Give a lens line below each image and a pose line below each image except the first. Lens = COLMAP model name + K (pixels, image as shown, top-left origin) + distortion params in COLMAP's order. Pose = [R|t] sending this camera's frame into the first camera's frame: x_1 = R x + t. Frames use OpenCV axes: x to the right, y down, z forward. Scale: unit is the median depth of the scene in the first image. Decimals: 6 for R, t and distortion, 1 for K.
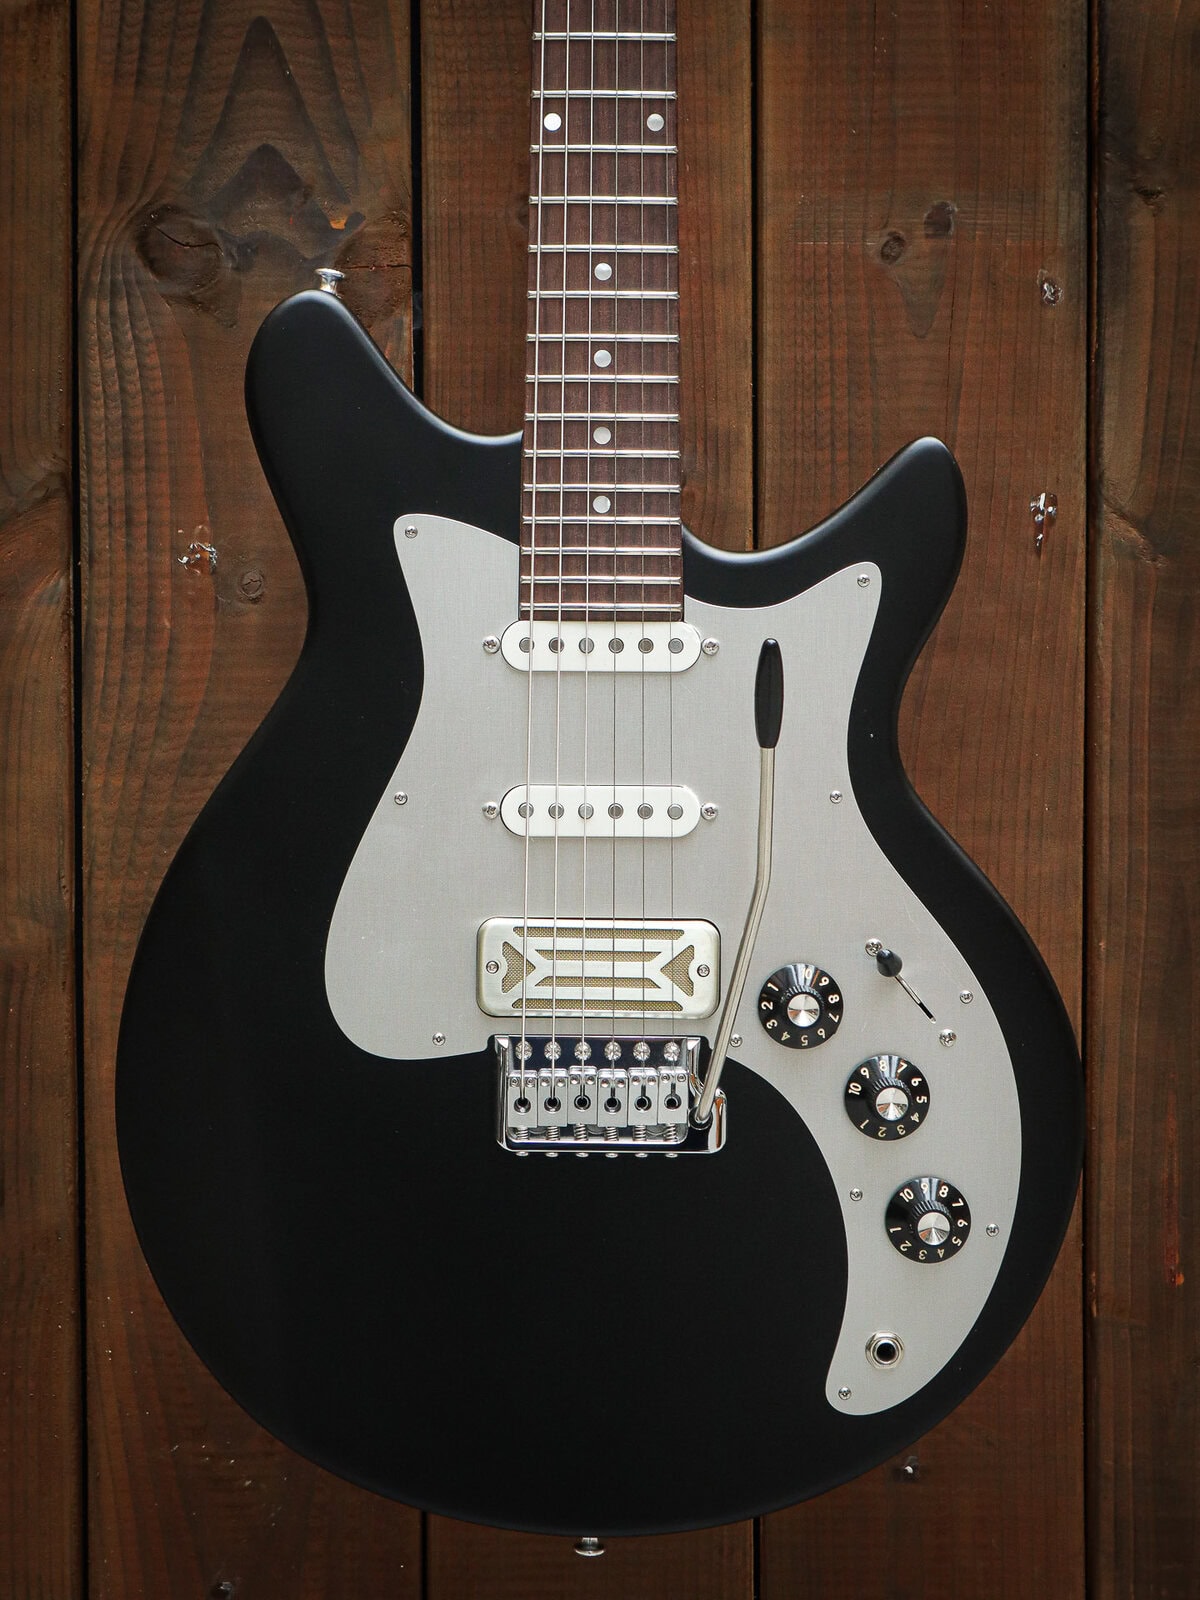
lens RADIAL K [[2595.8, 0, 555.3], [0, 2595.8, 748.9], [0, 0, 1]] dist [0.043765, 0.000000]
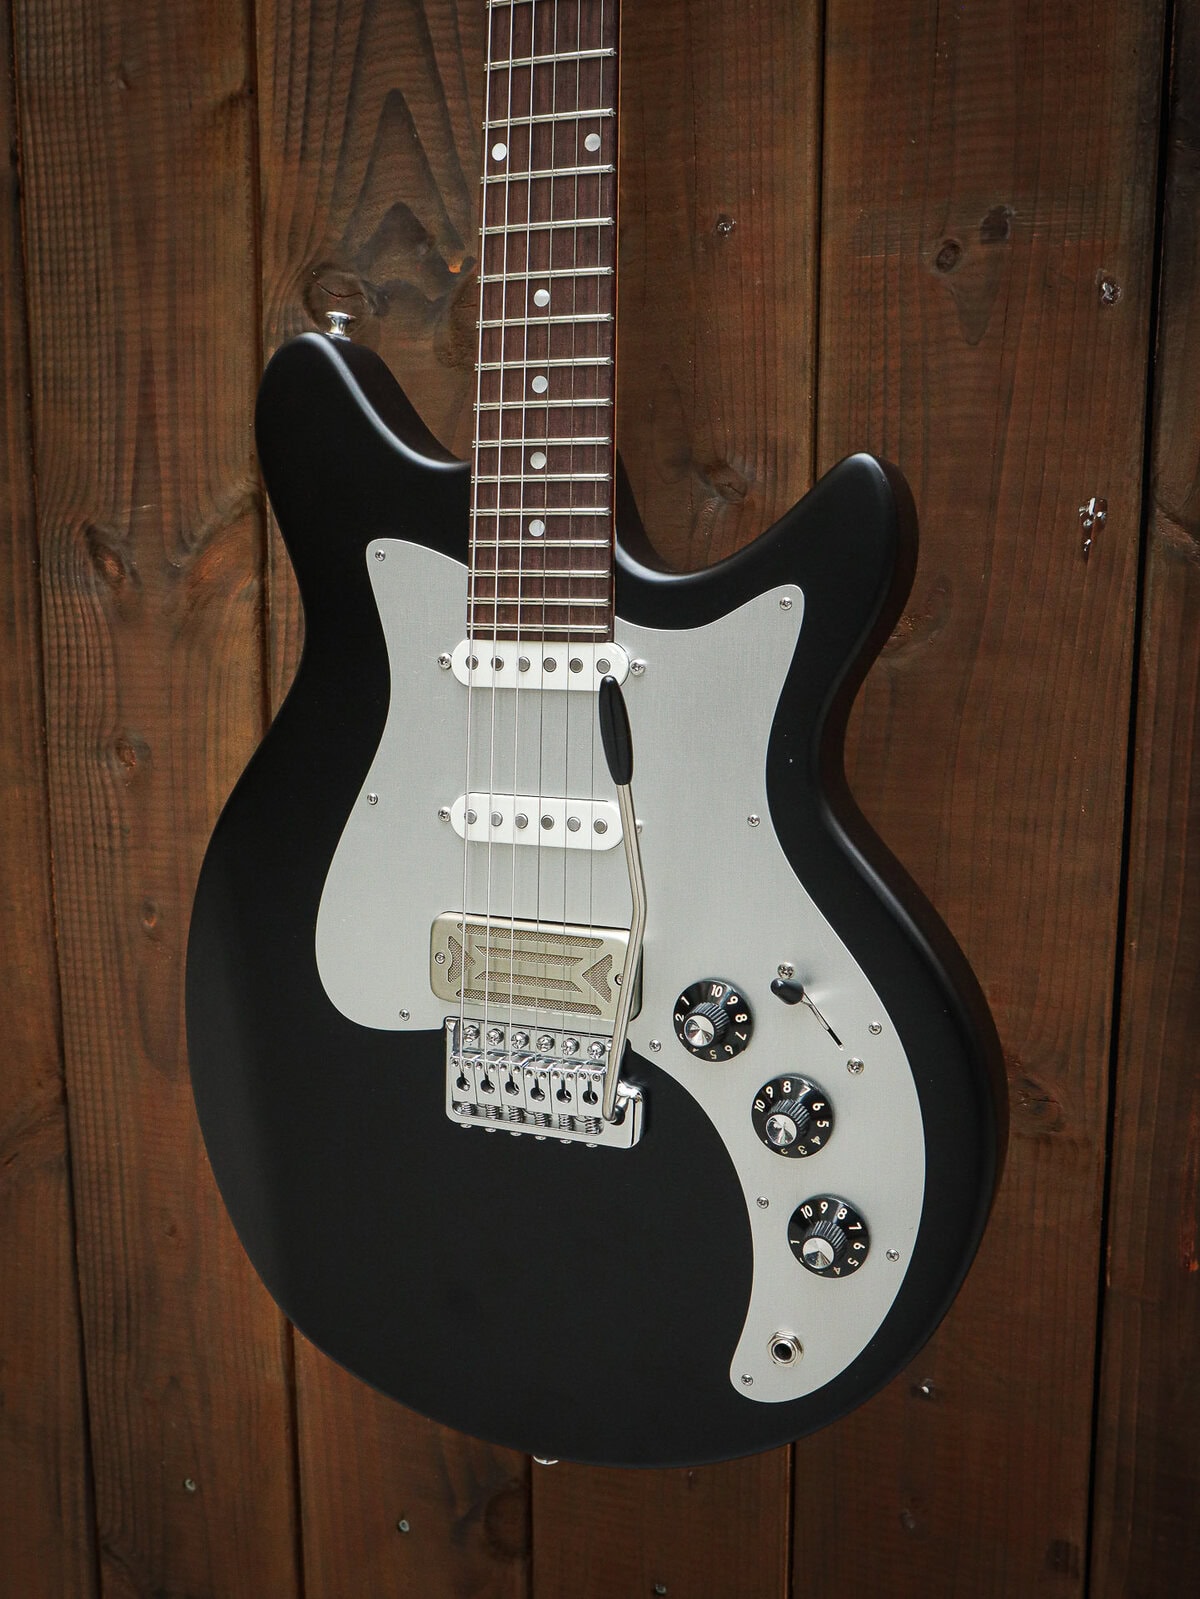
lens RADIAL K [[1566.8, 0, 594.3], [0, 1566.8, 802.6], [0, 0, 1]] dist [-0.025103, 0.000000]
pose [[0.929221, 0.055731, -0.365296, 0.237034], [-0.010755, 0.992221, 0.124020, -0.054890], [0.369367, -0.111313, 0.922593, 0.364424]]
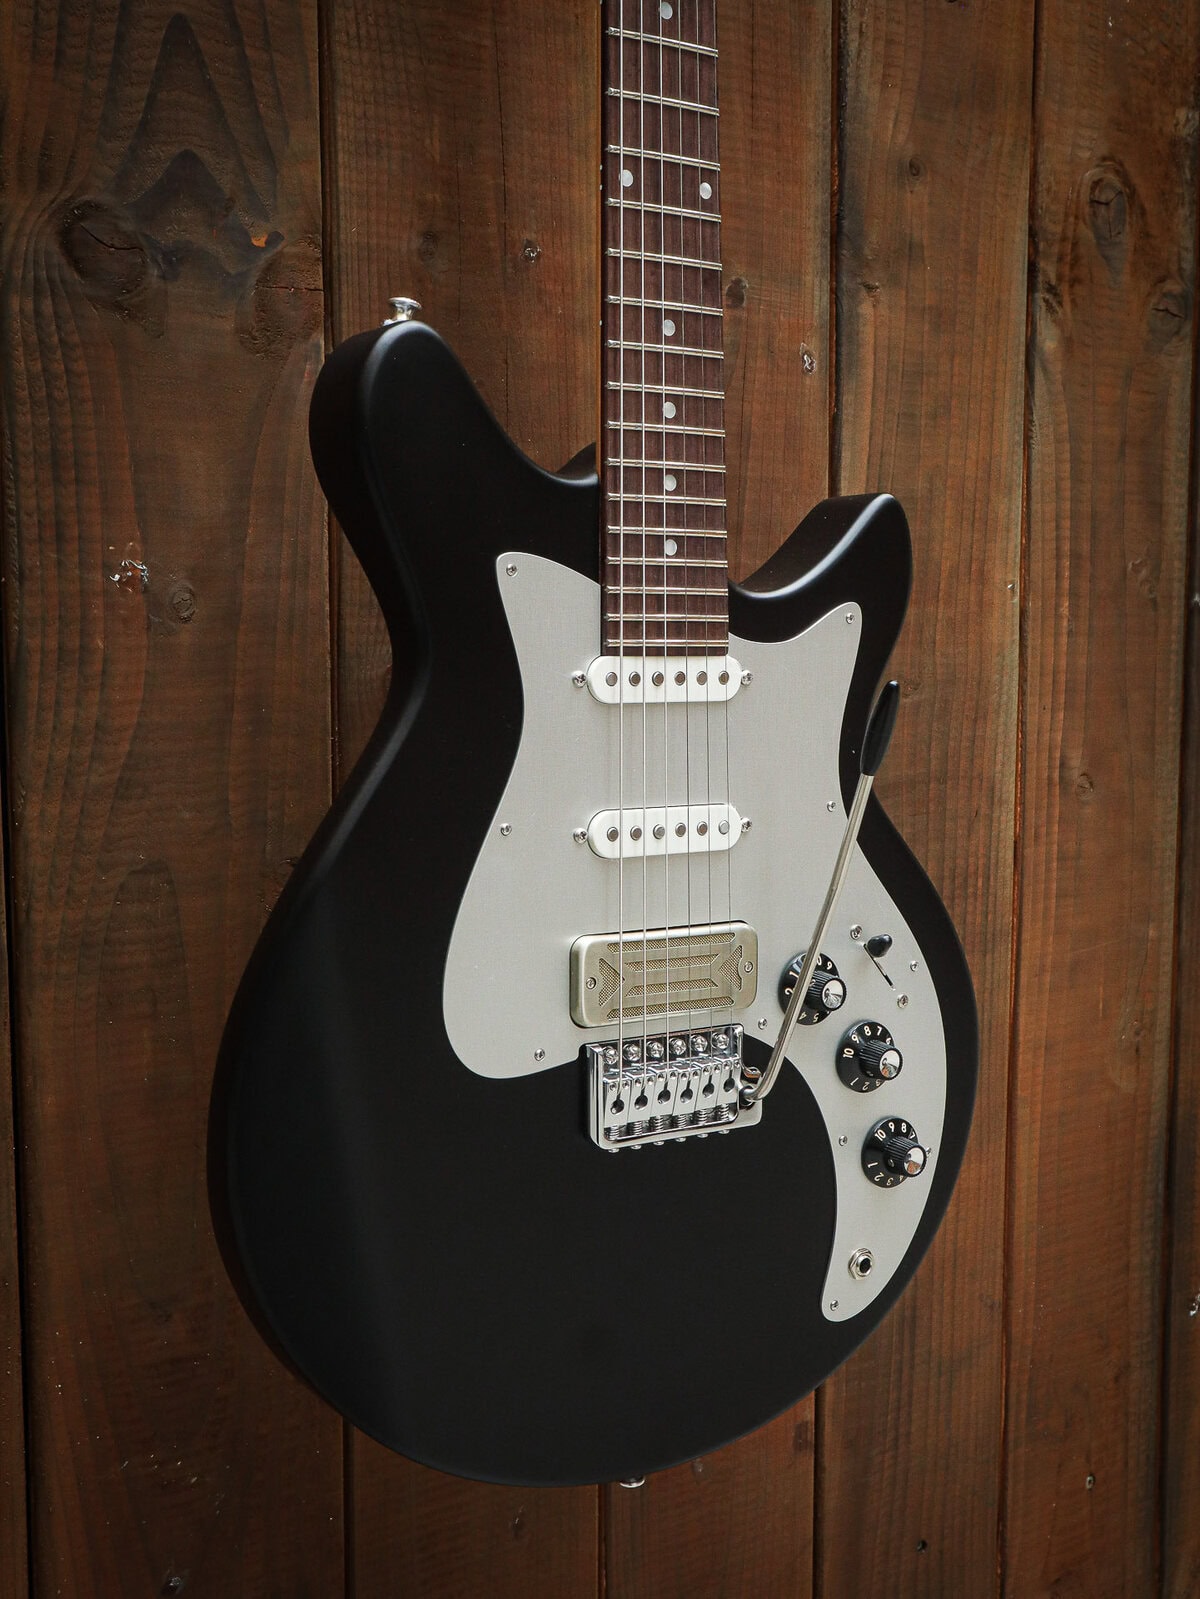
lens RADIAL K [[1903.3, 0, 606.7], [0, 1903.3, 801.0], [0, 0, 1]] dist [0.018410, 0.000000]
pose [[0.838770, -0.051172, 0.542076, -0.379747], [0.005923, 0.996373, 0.084892, -0.049083], [-0.544453, -0.067994, 0.836031, 0.301035]]
